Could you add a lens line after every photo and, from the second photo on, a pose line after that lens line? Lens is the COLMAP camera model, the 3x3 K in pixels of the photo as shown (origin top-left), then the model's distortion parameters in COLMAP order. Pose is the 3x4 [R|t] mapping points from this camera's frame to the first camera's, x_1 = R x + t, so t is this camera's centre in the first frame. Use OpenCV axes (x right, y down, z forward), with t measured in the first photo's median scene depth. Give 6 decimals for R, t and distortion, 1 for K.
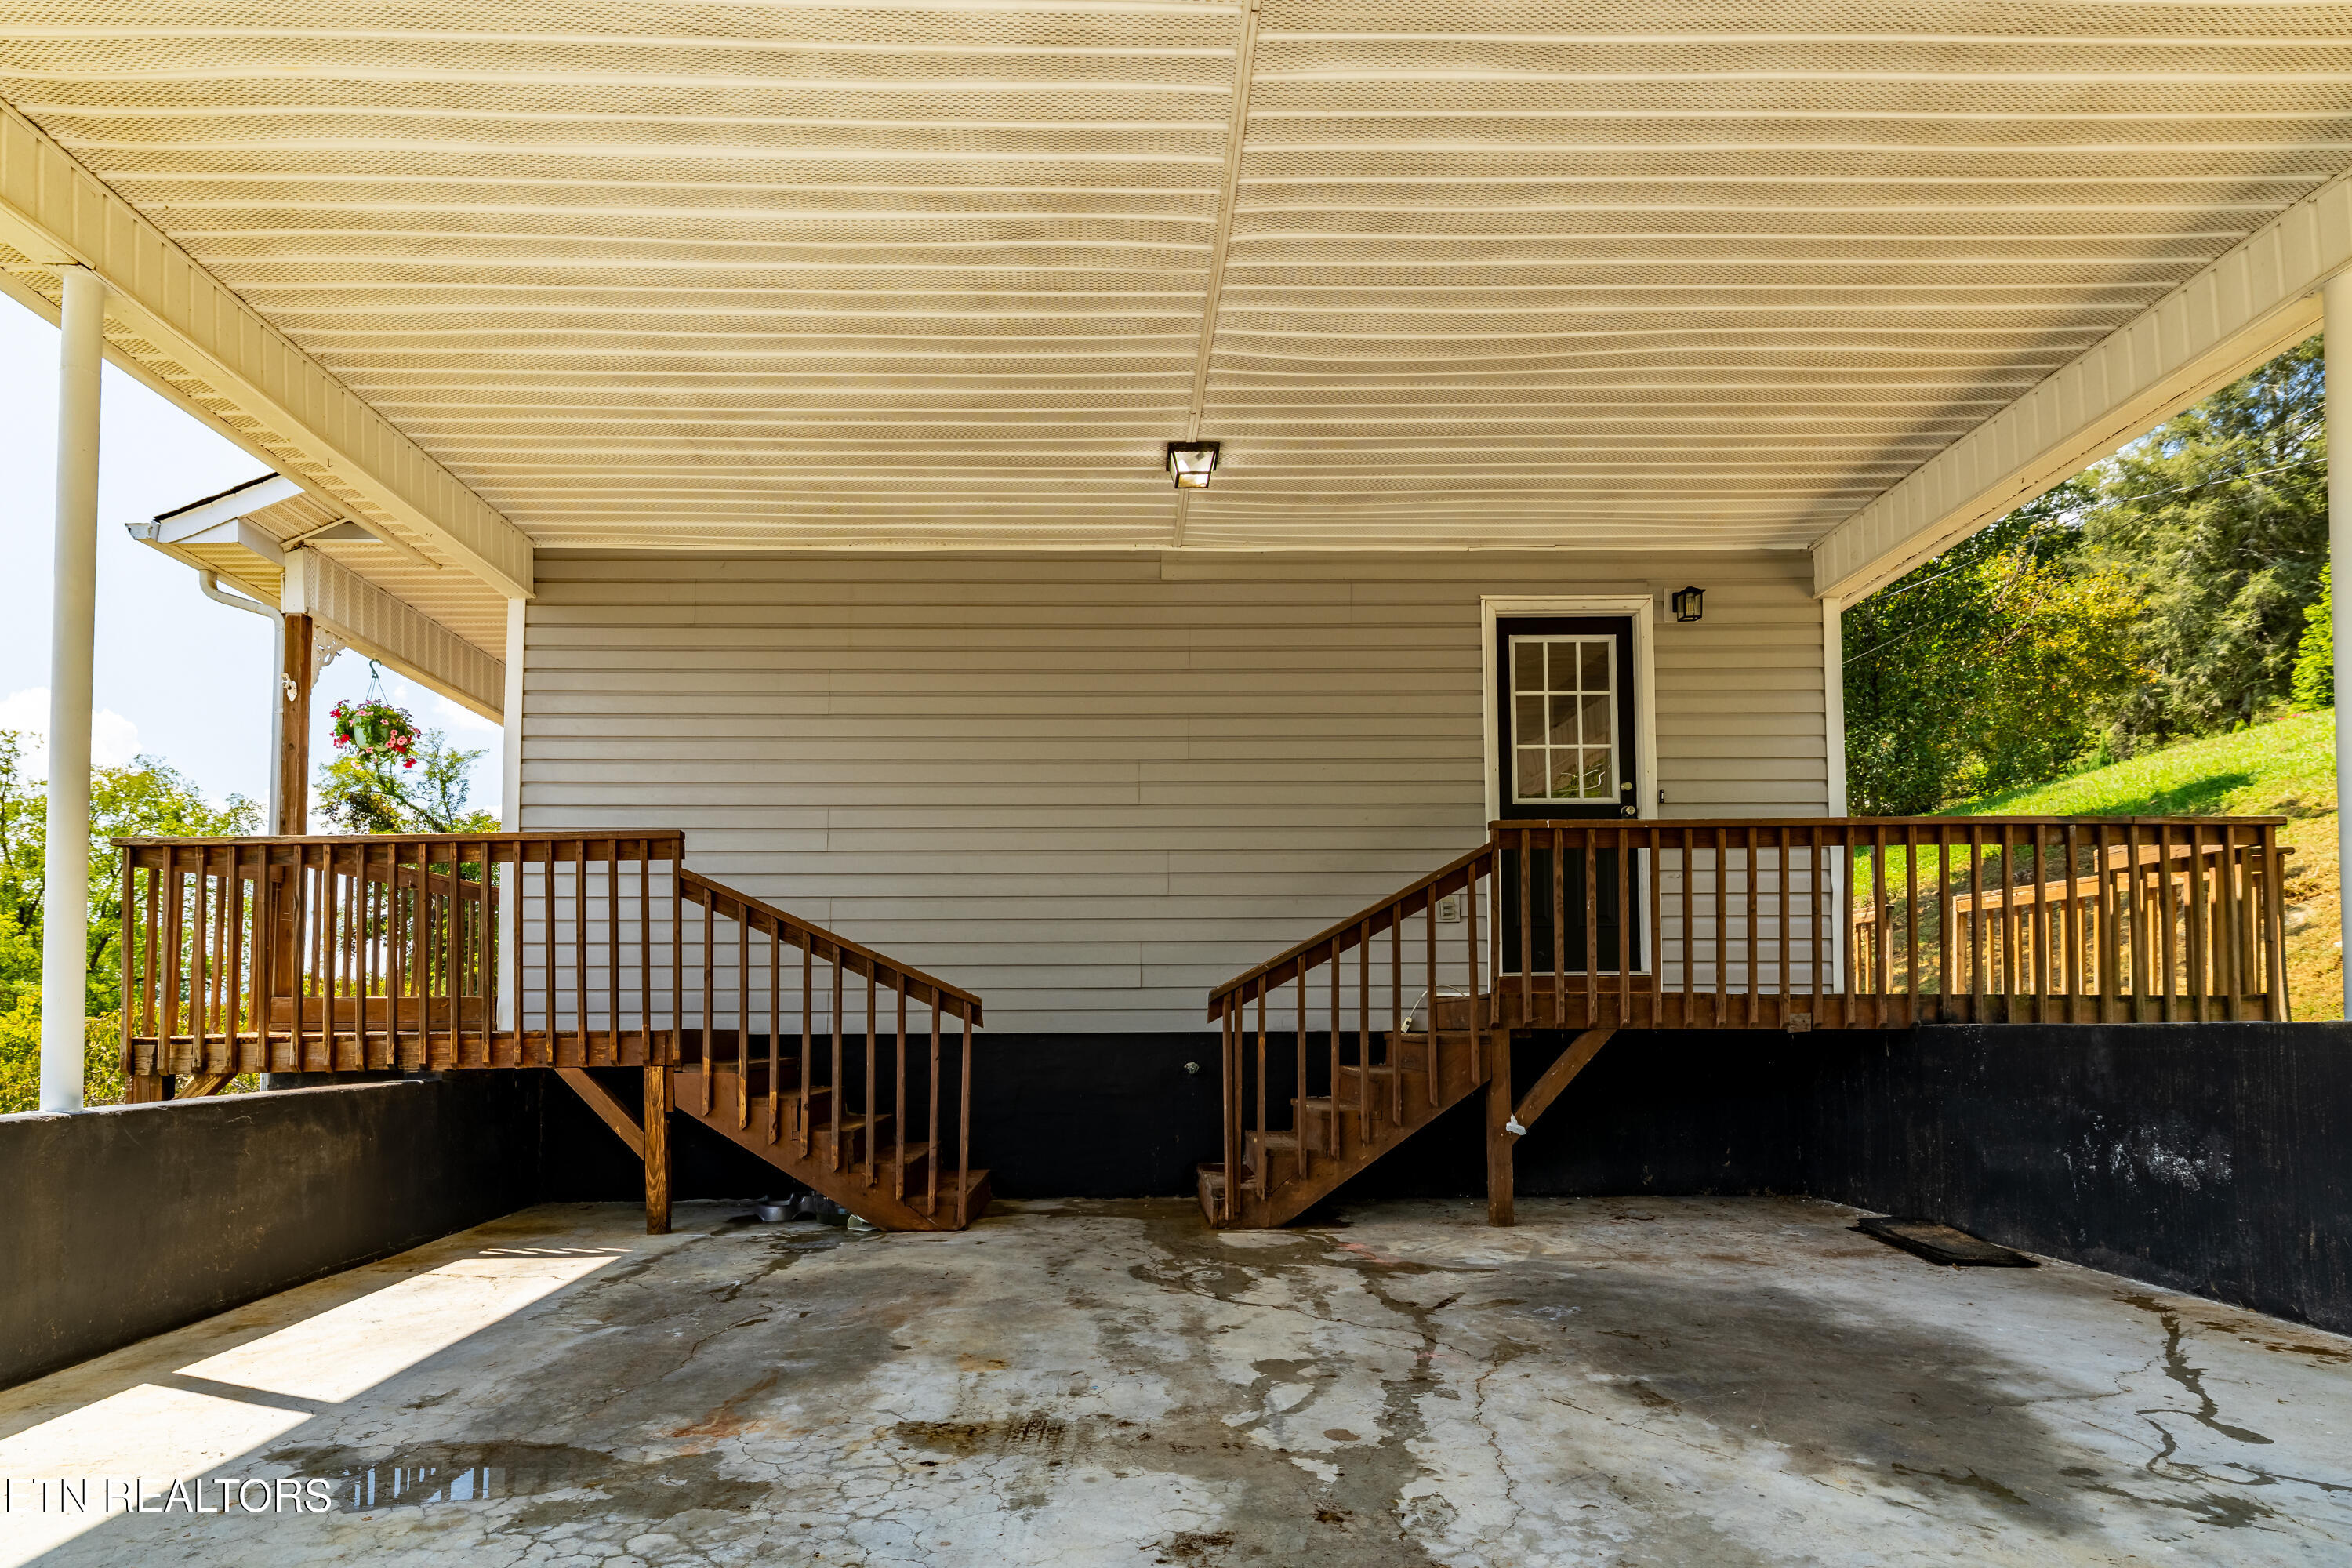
lens RADIAL K [[1277.6, 0, 1177.4], [0, 1277.6, 974.9], [0, 0, 1]] dist [-0.002042, 0.000185]
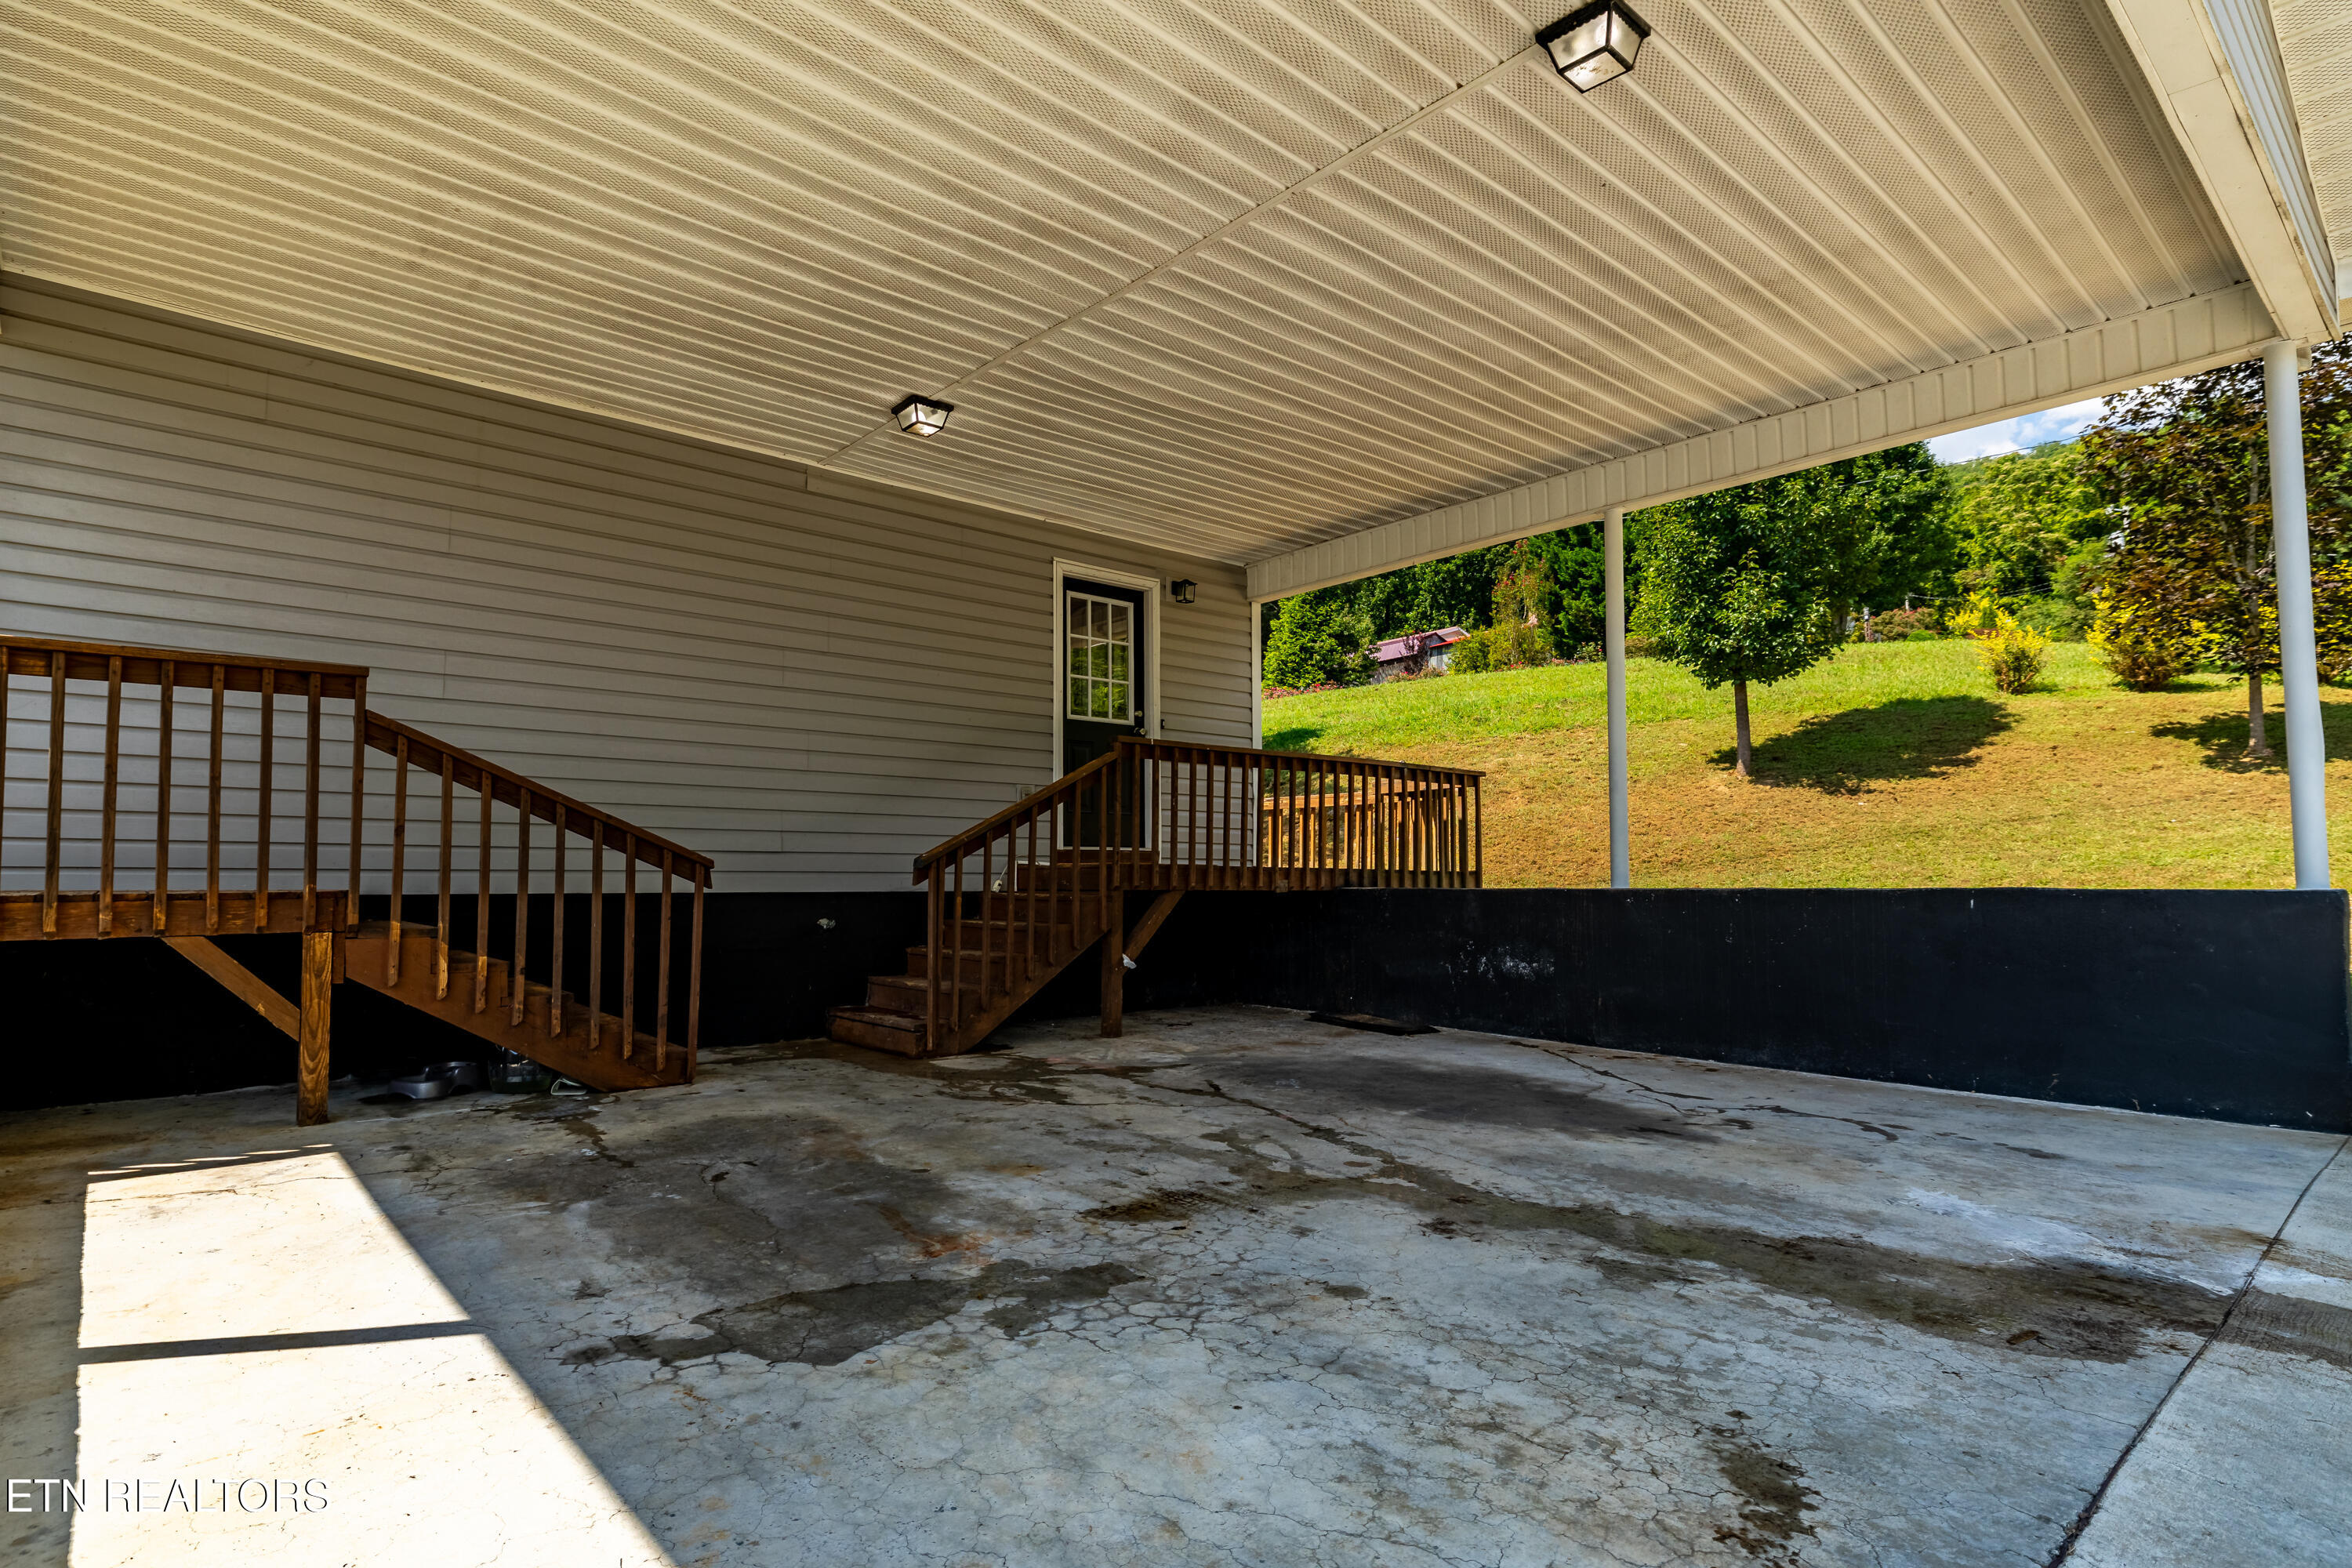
lens RADIAL K [[1101.1, 0, 1156.8], [0, 1101.1, 817.7], [0, 0, 1]] dist [0.000782, 0.001093]
pose [[0.794942, 0.040417, 0.605337, -0.412496], [-0.027513, 0.999154, -0.030581, 0.000589], [-0.606061, 0.007656, 0.795382, 0.050688]]
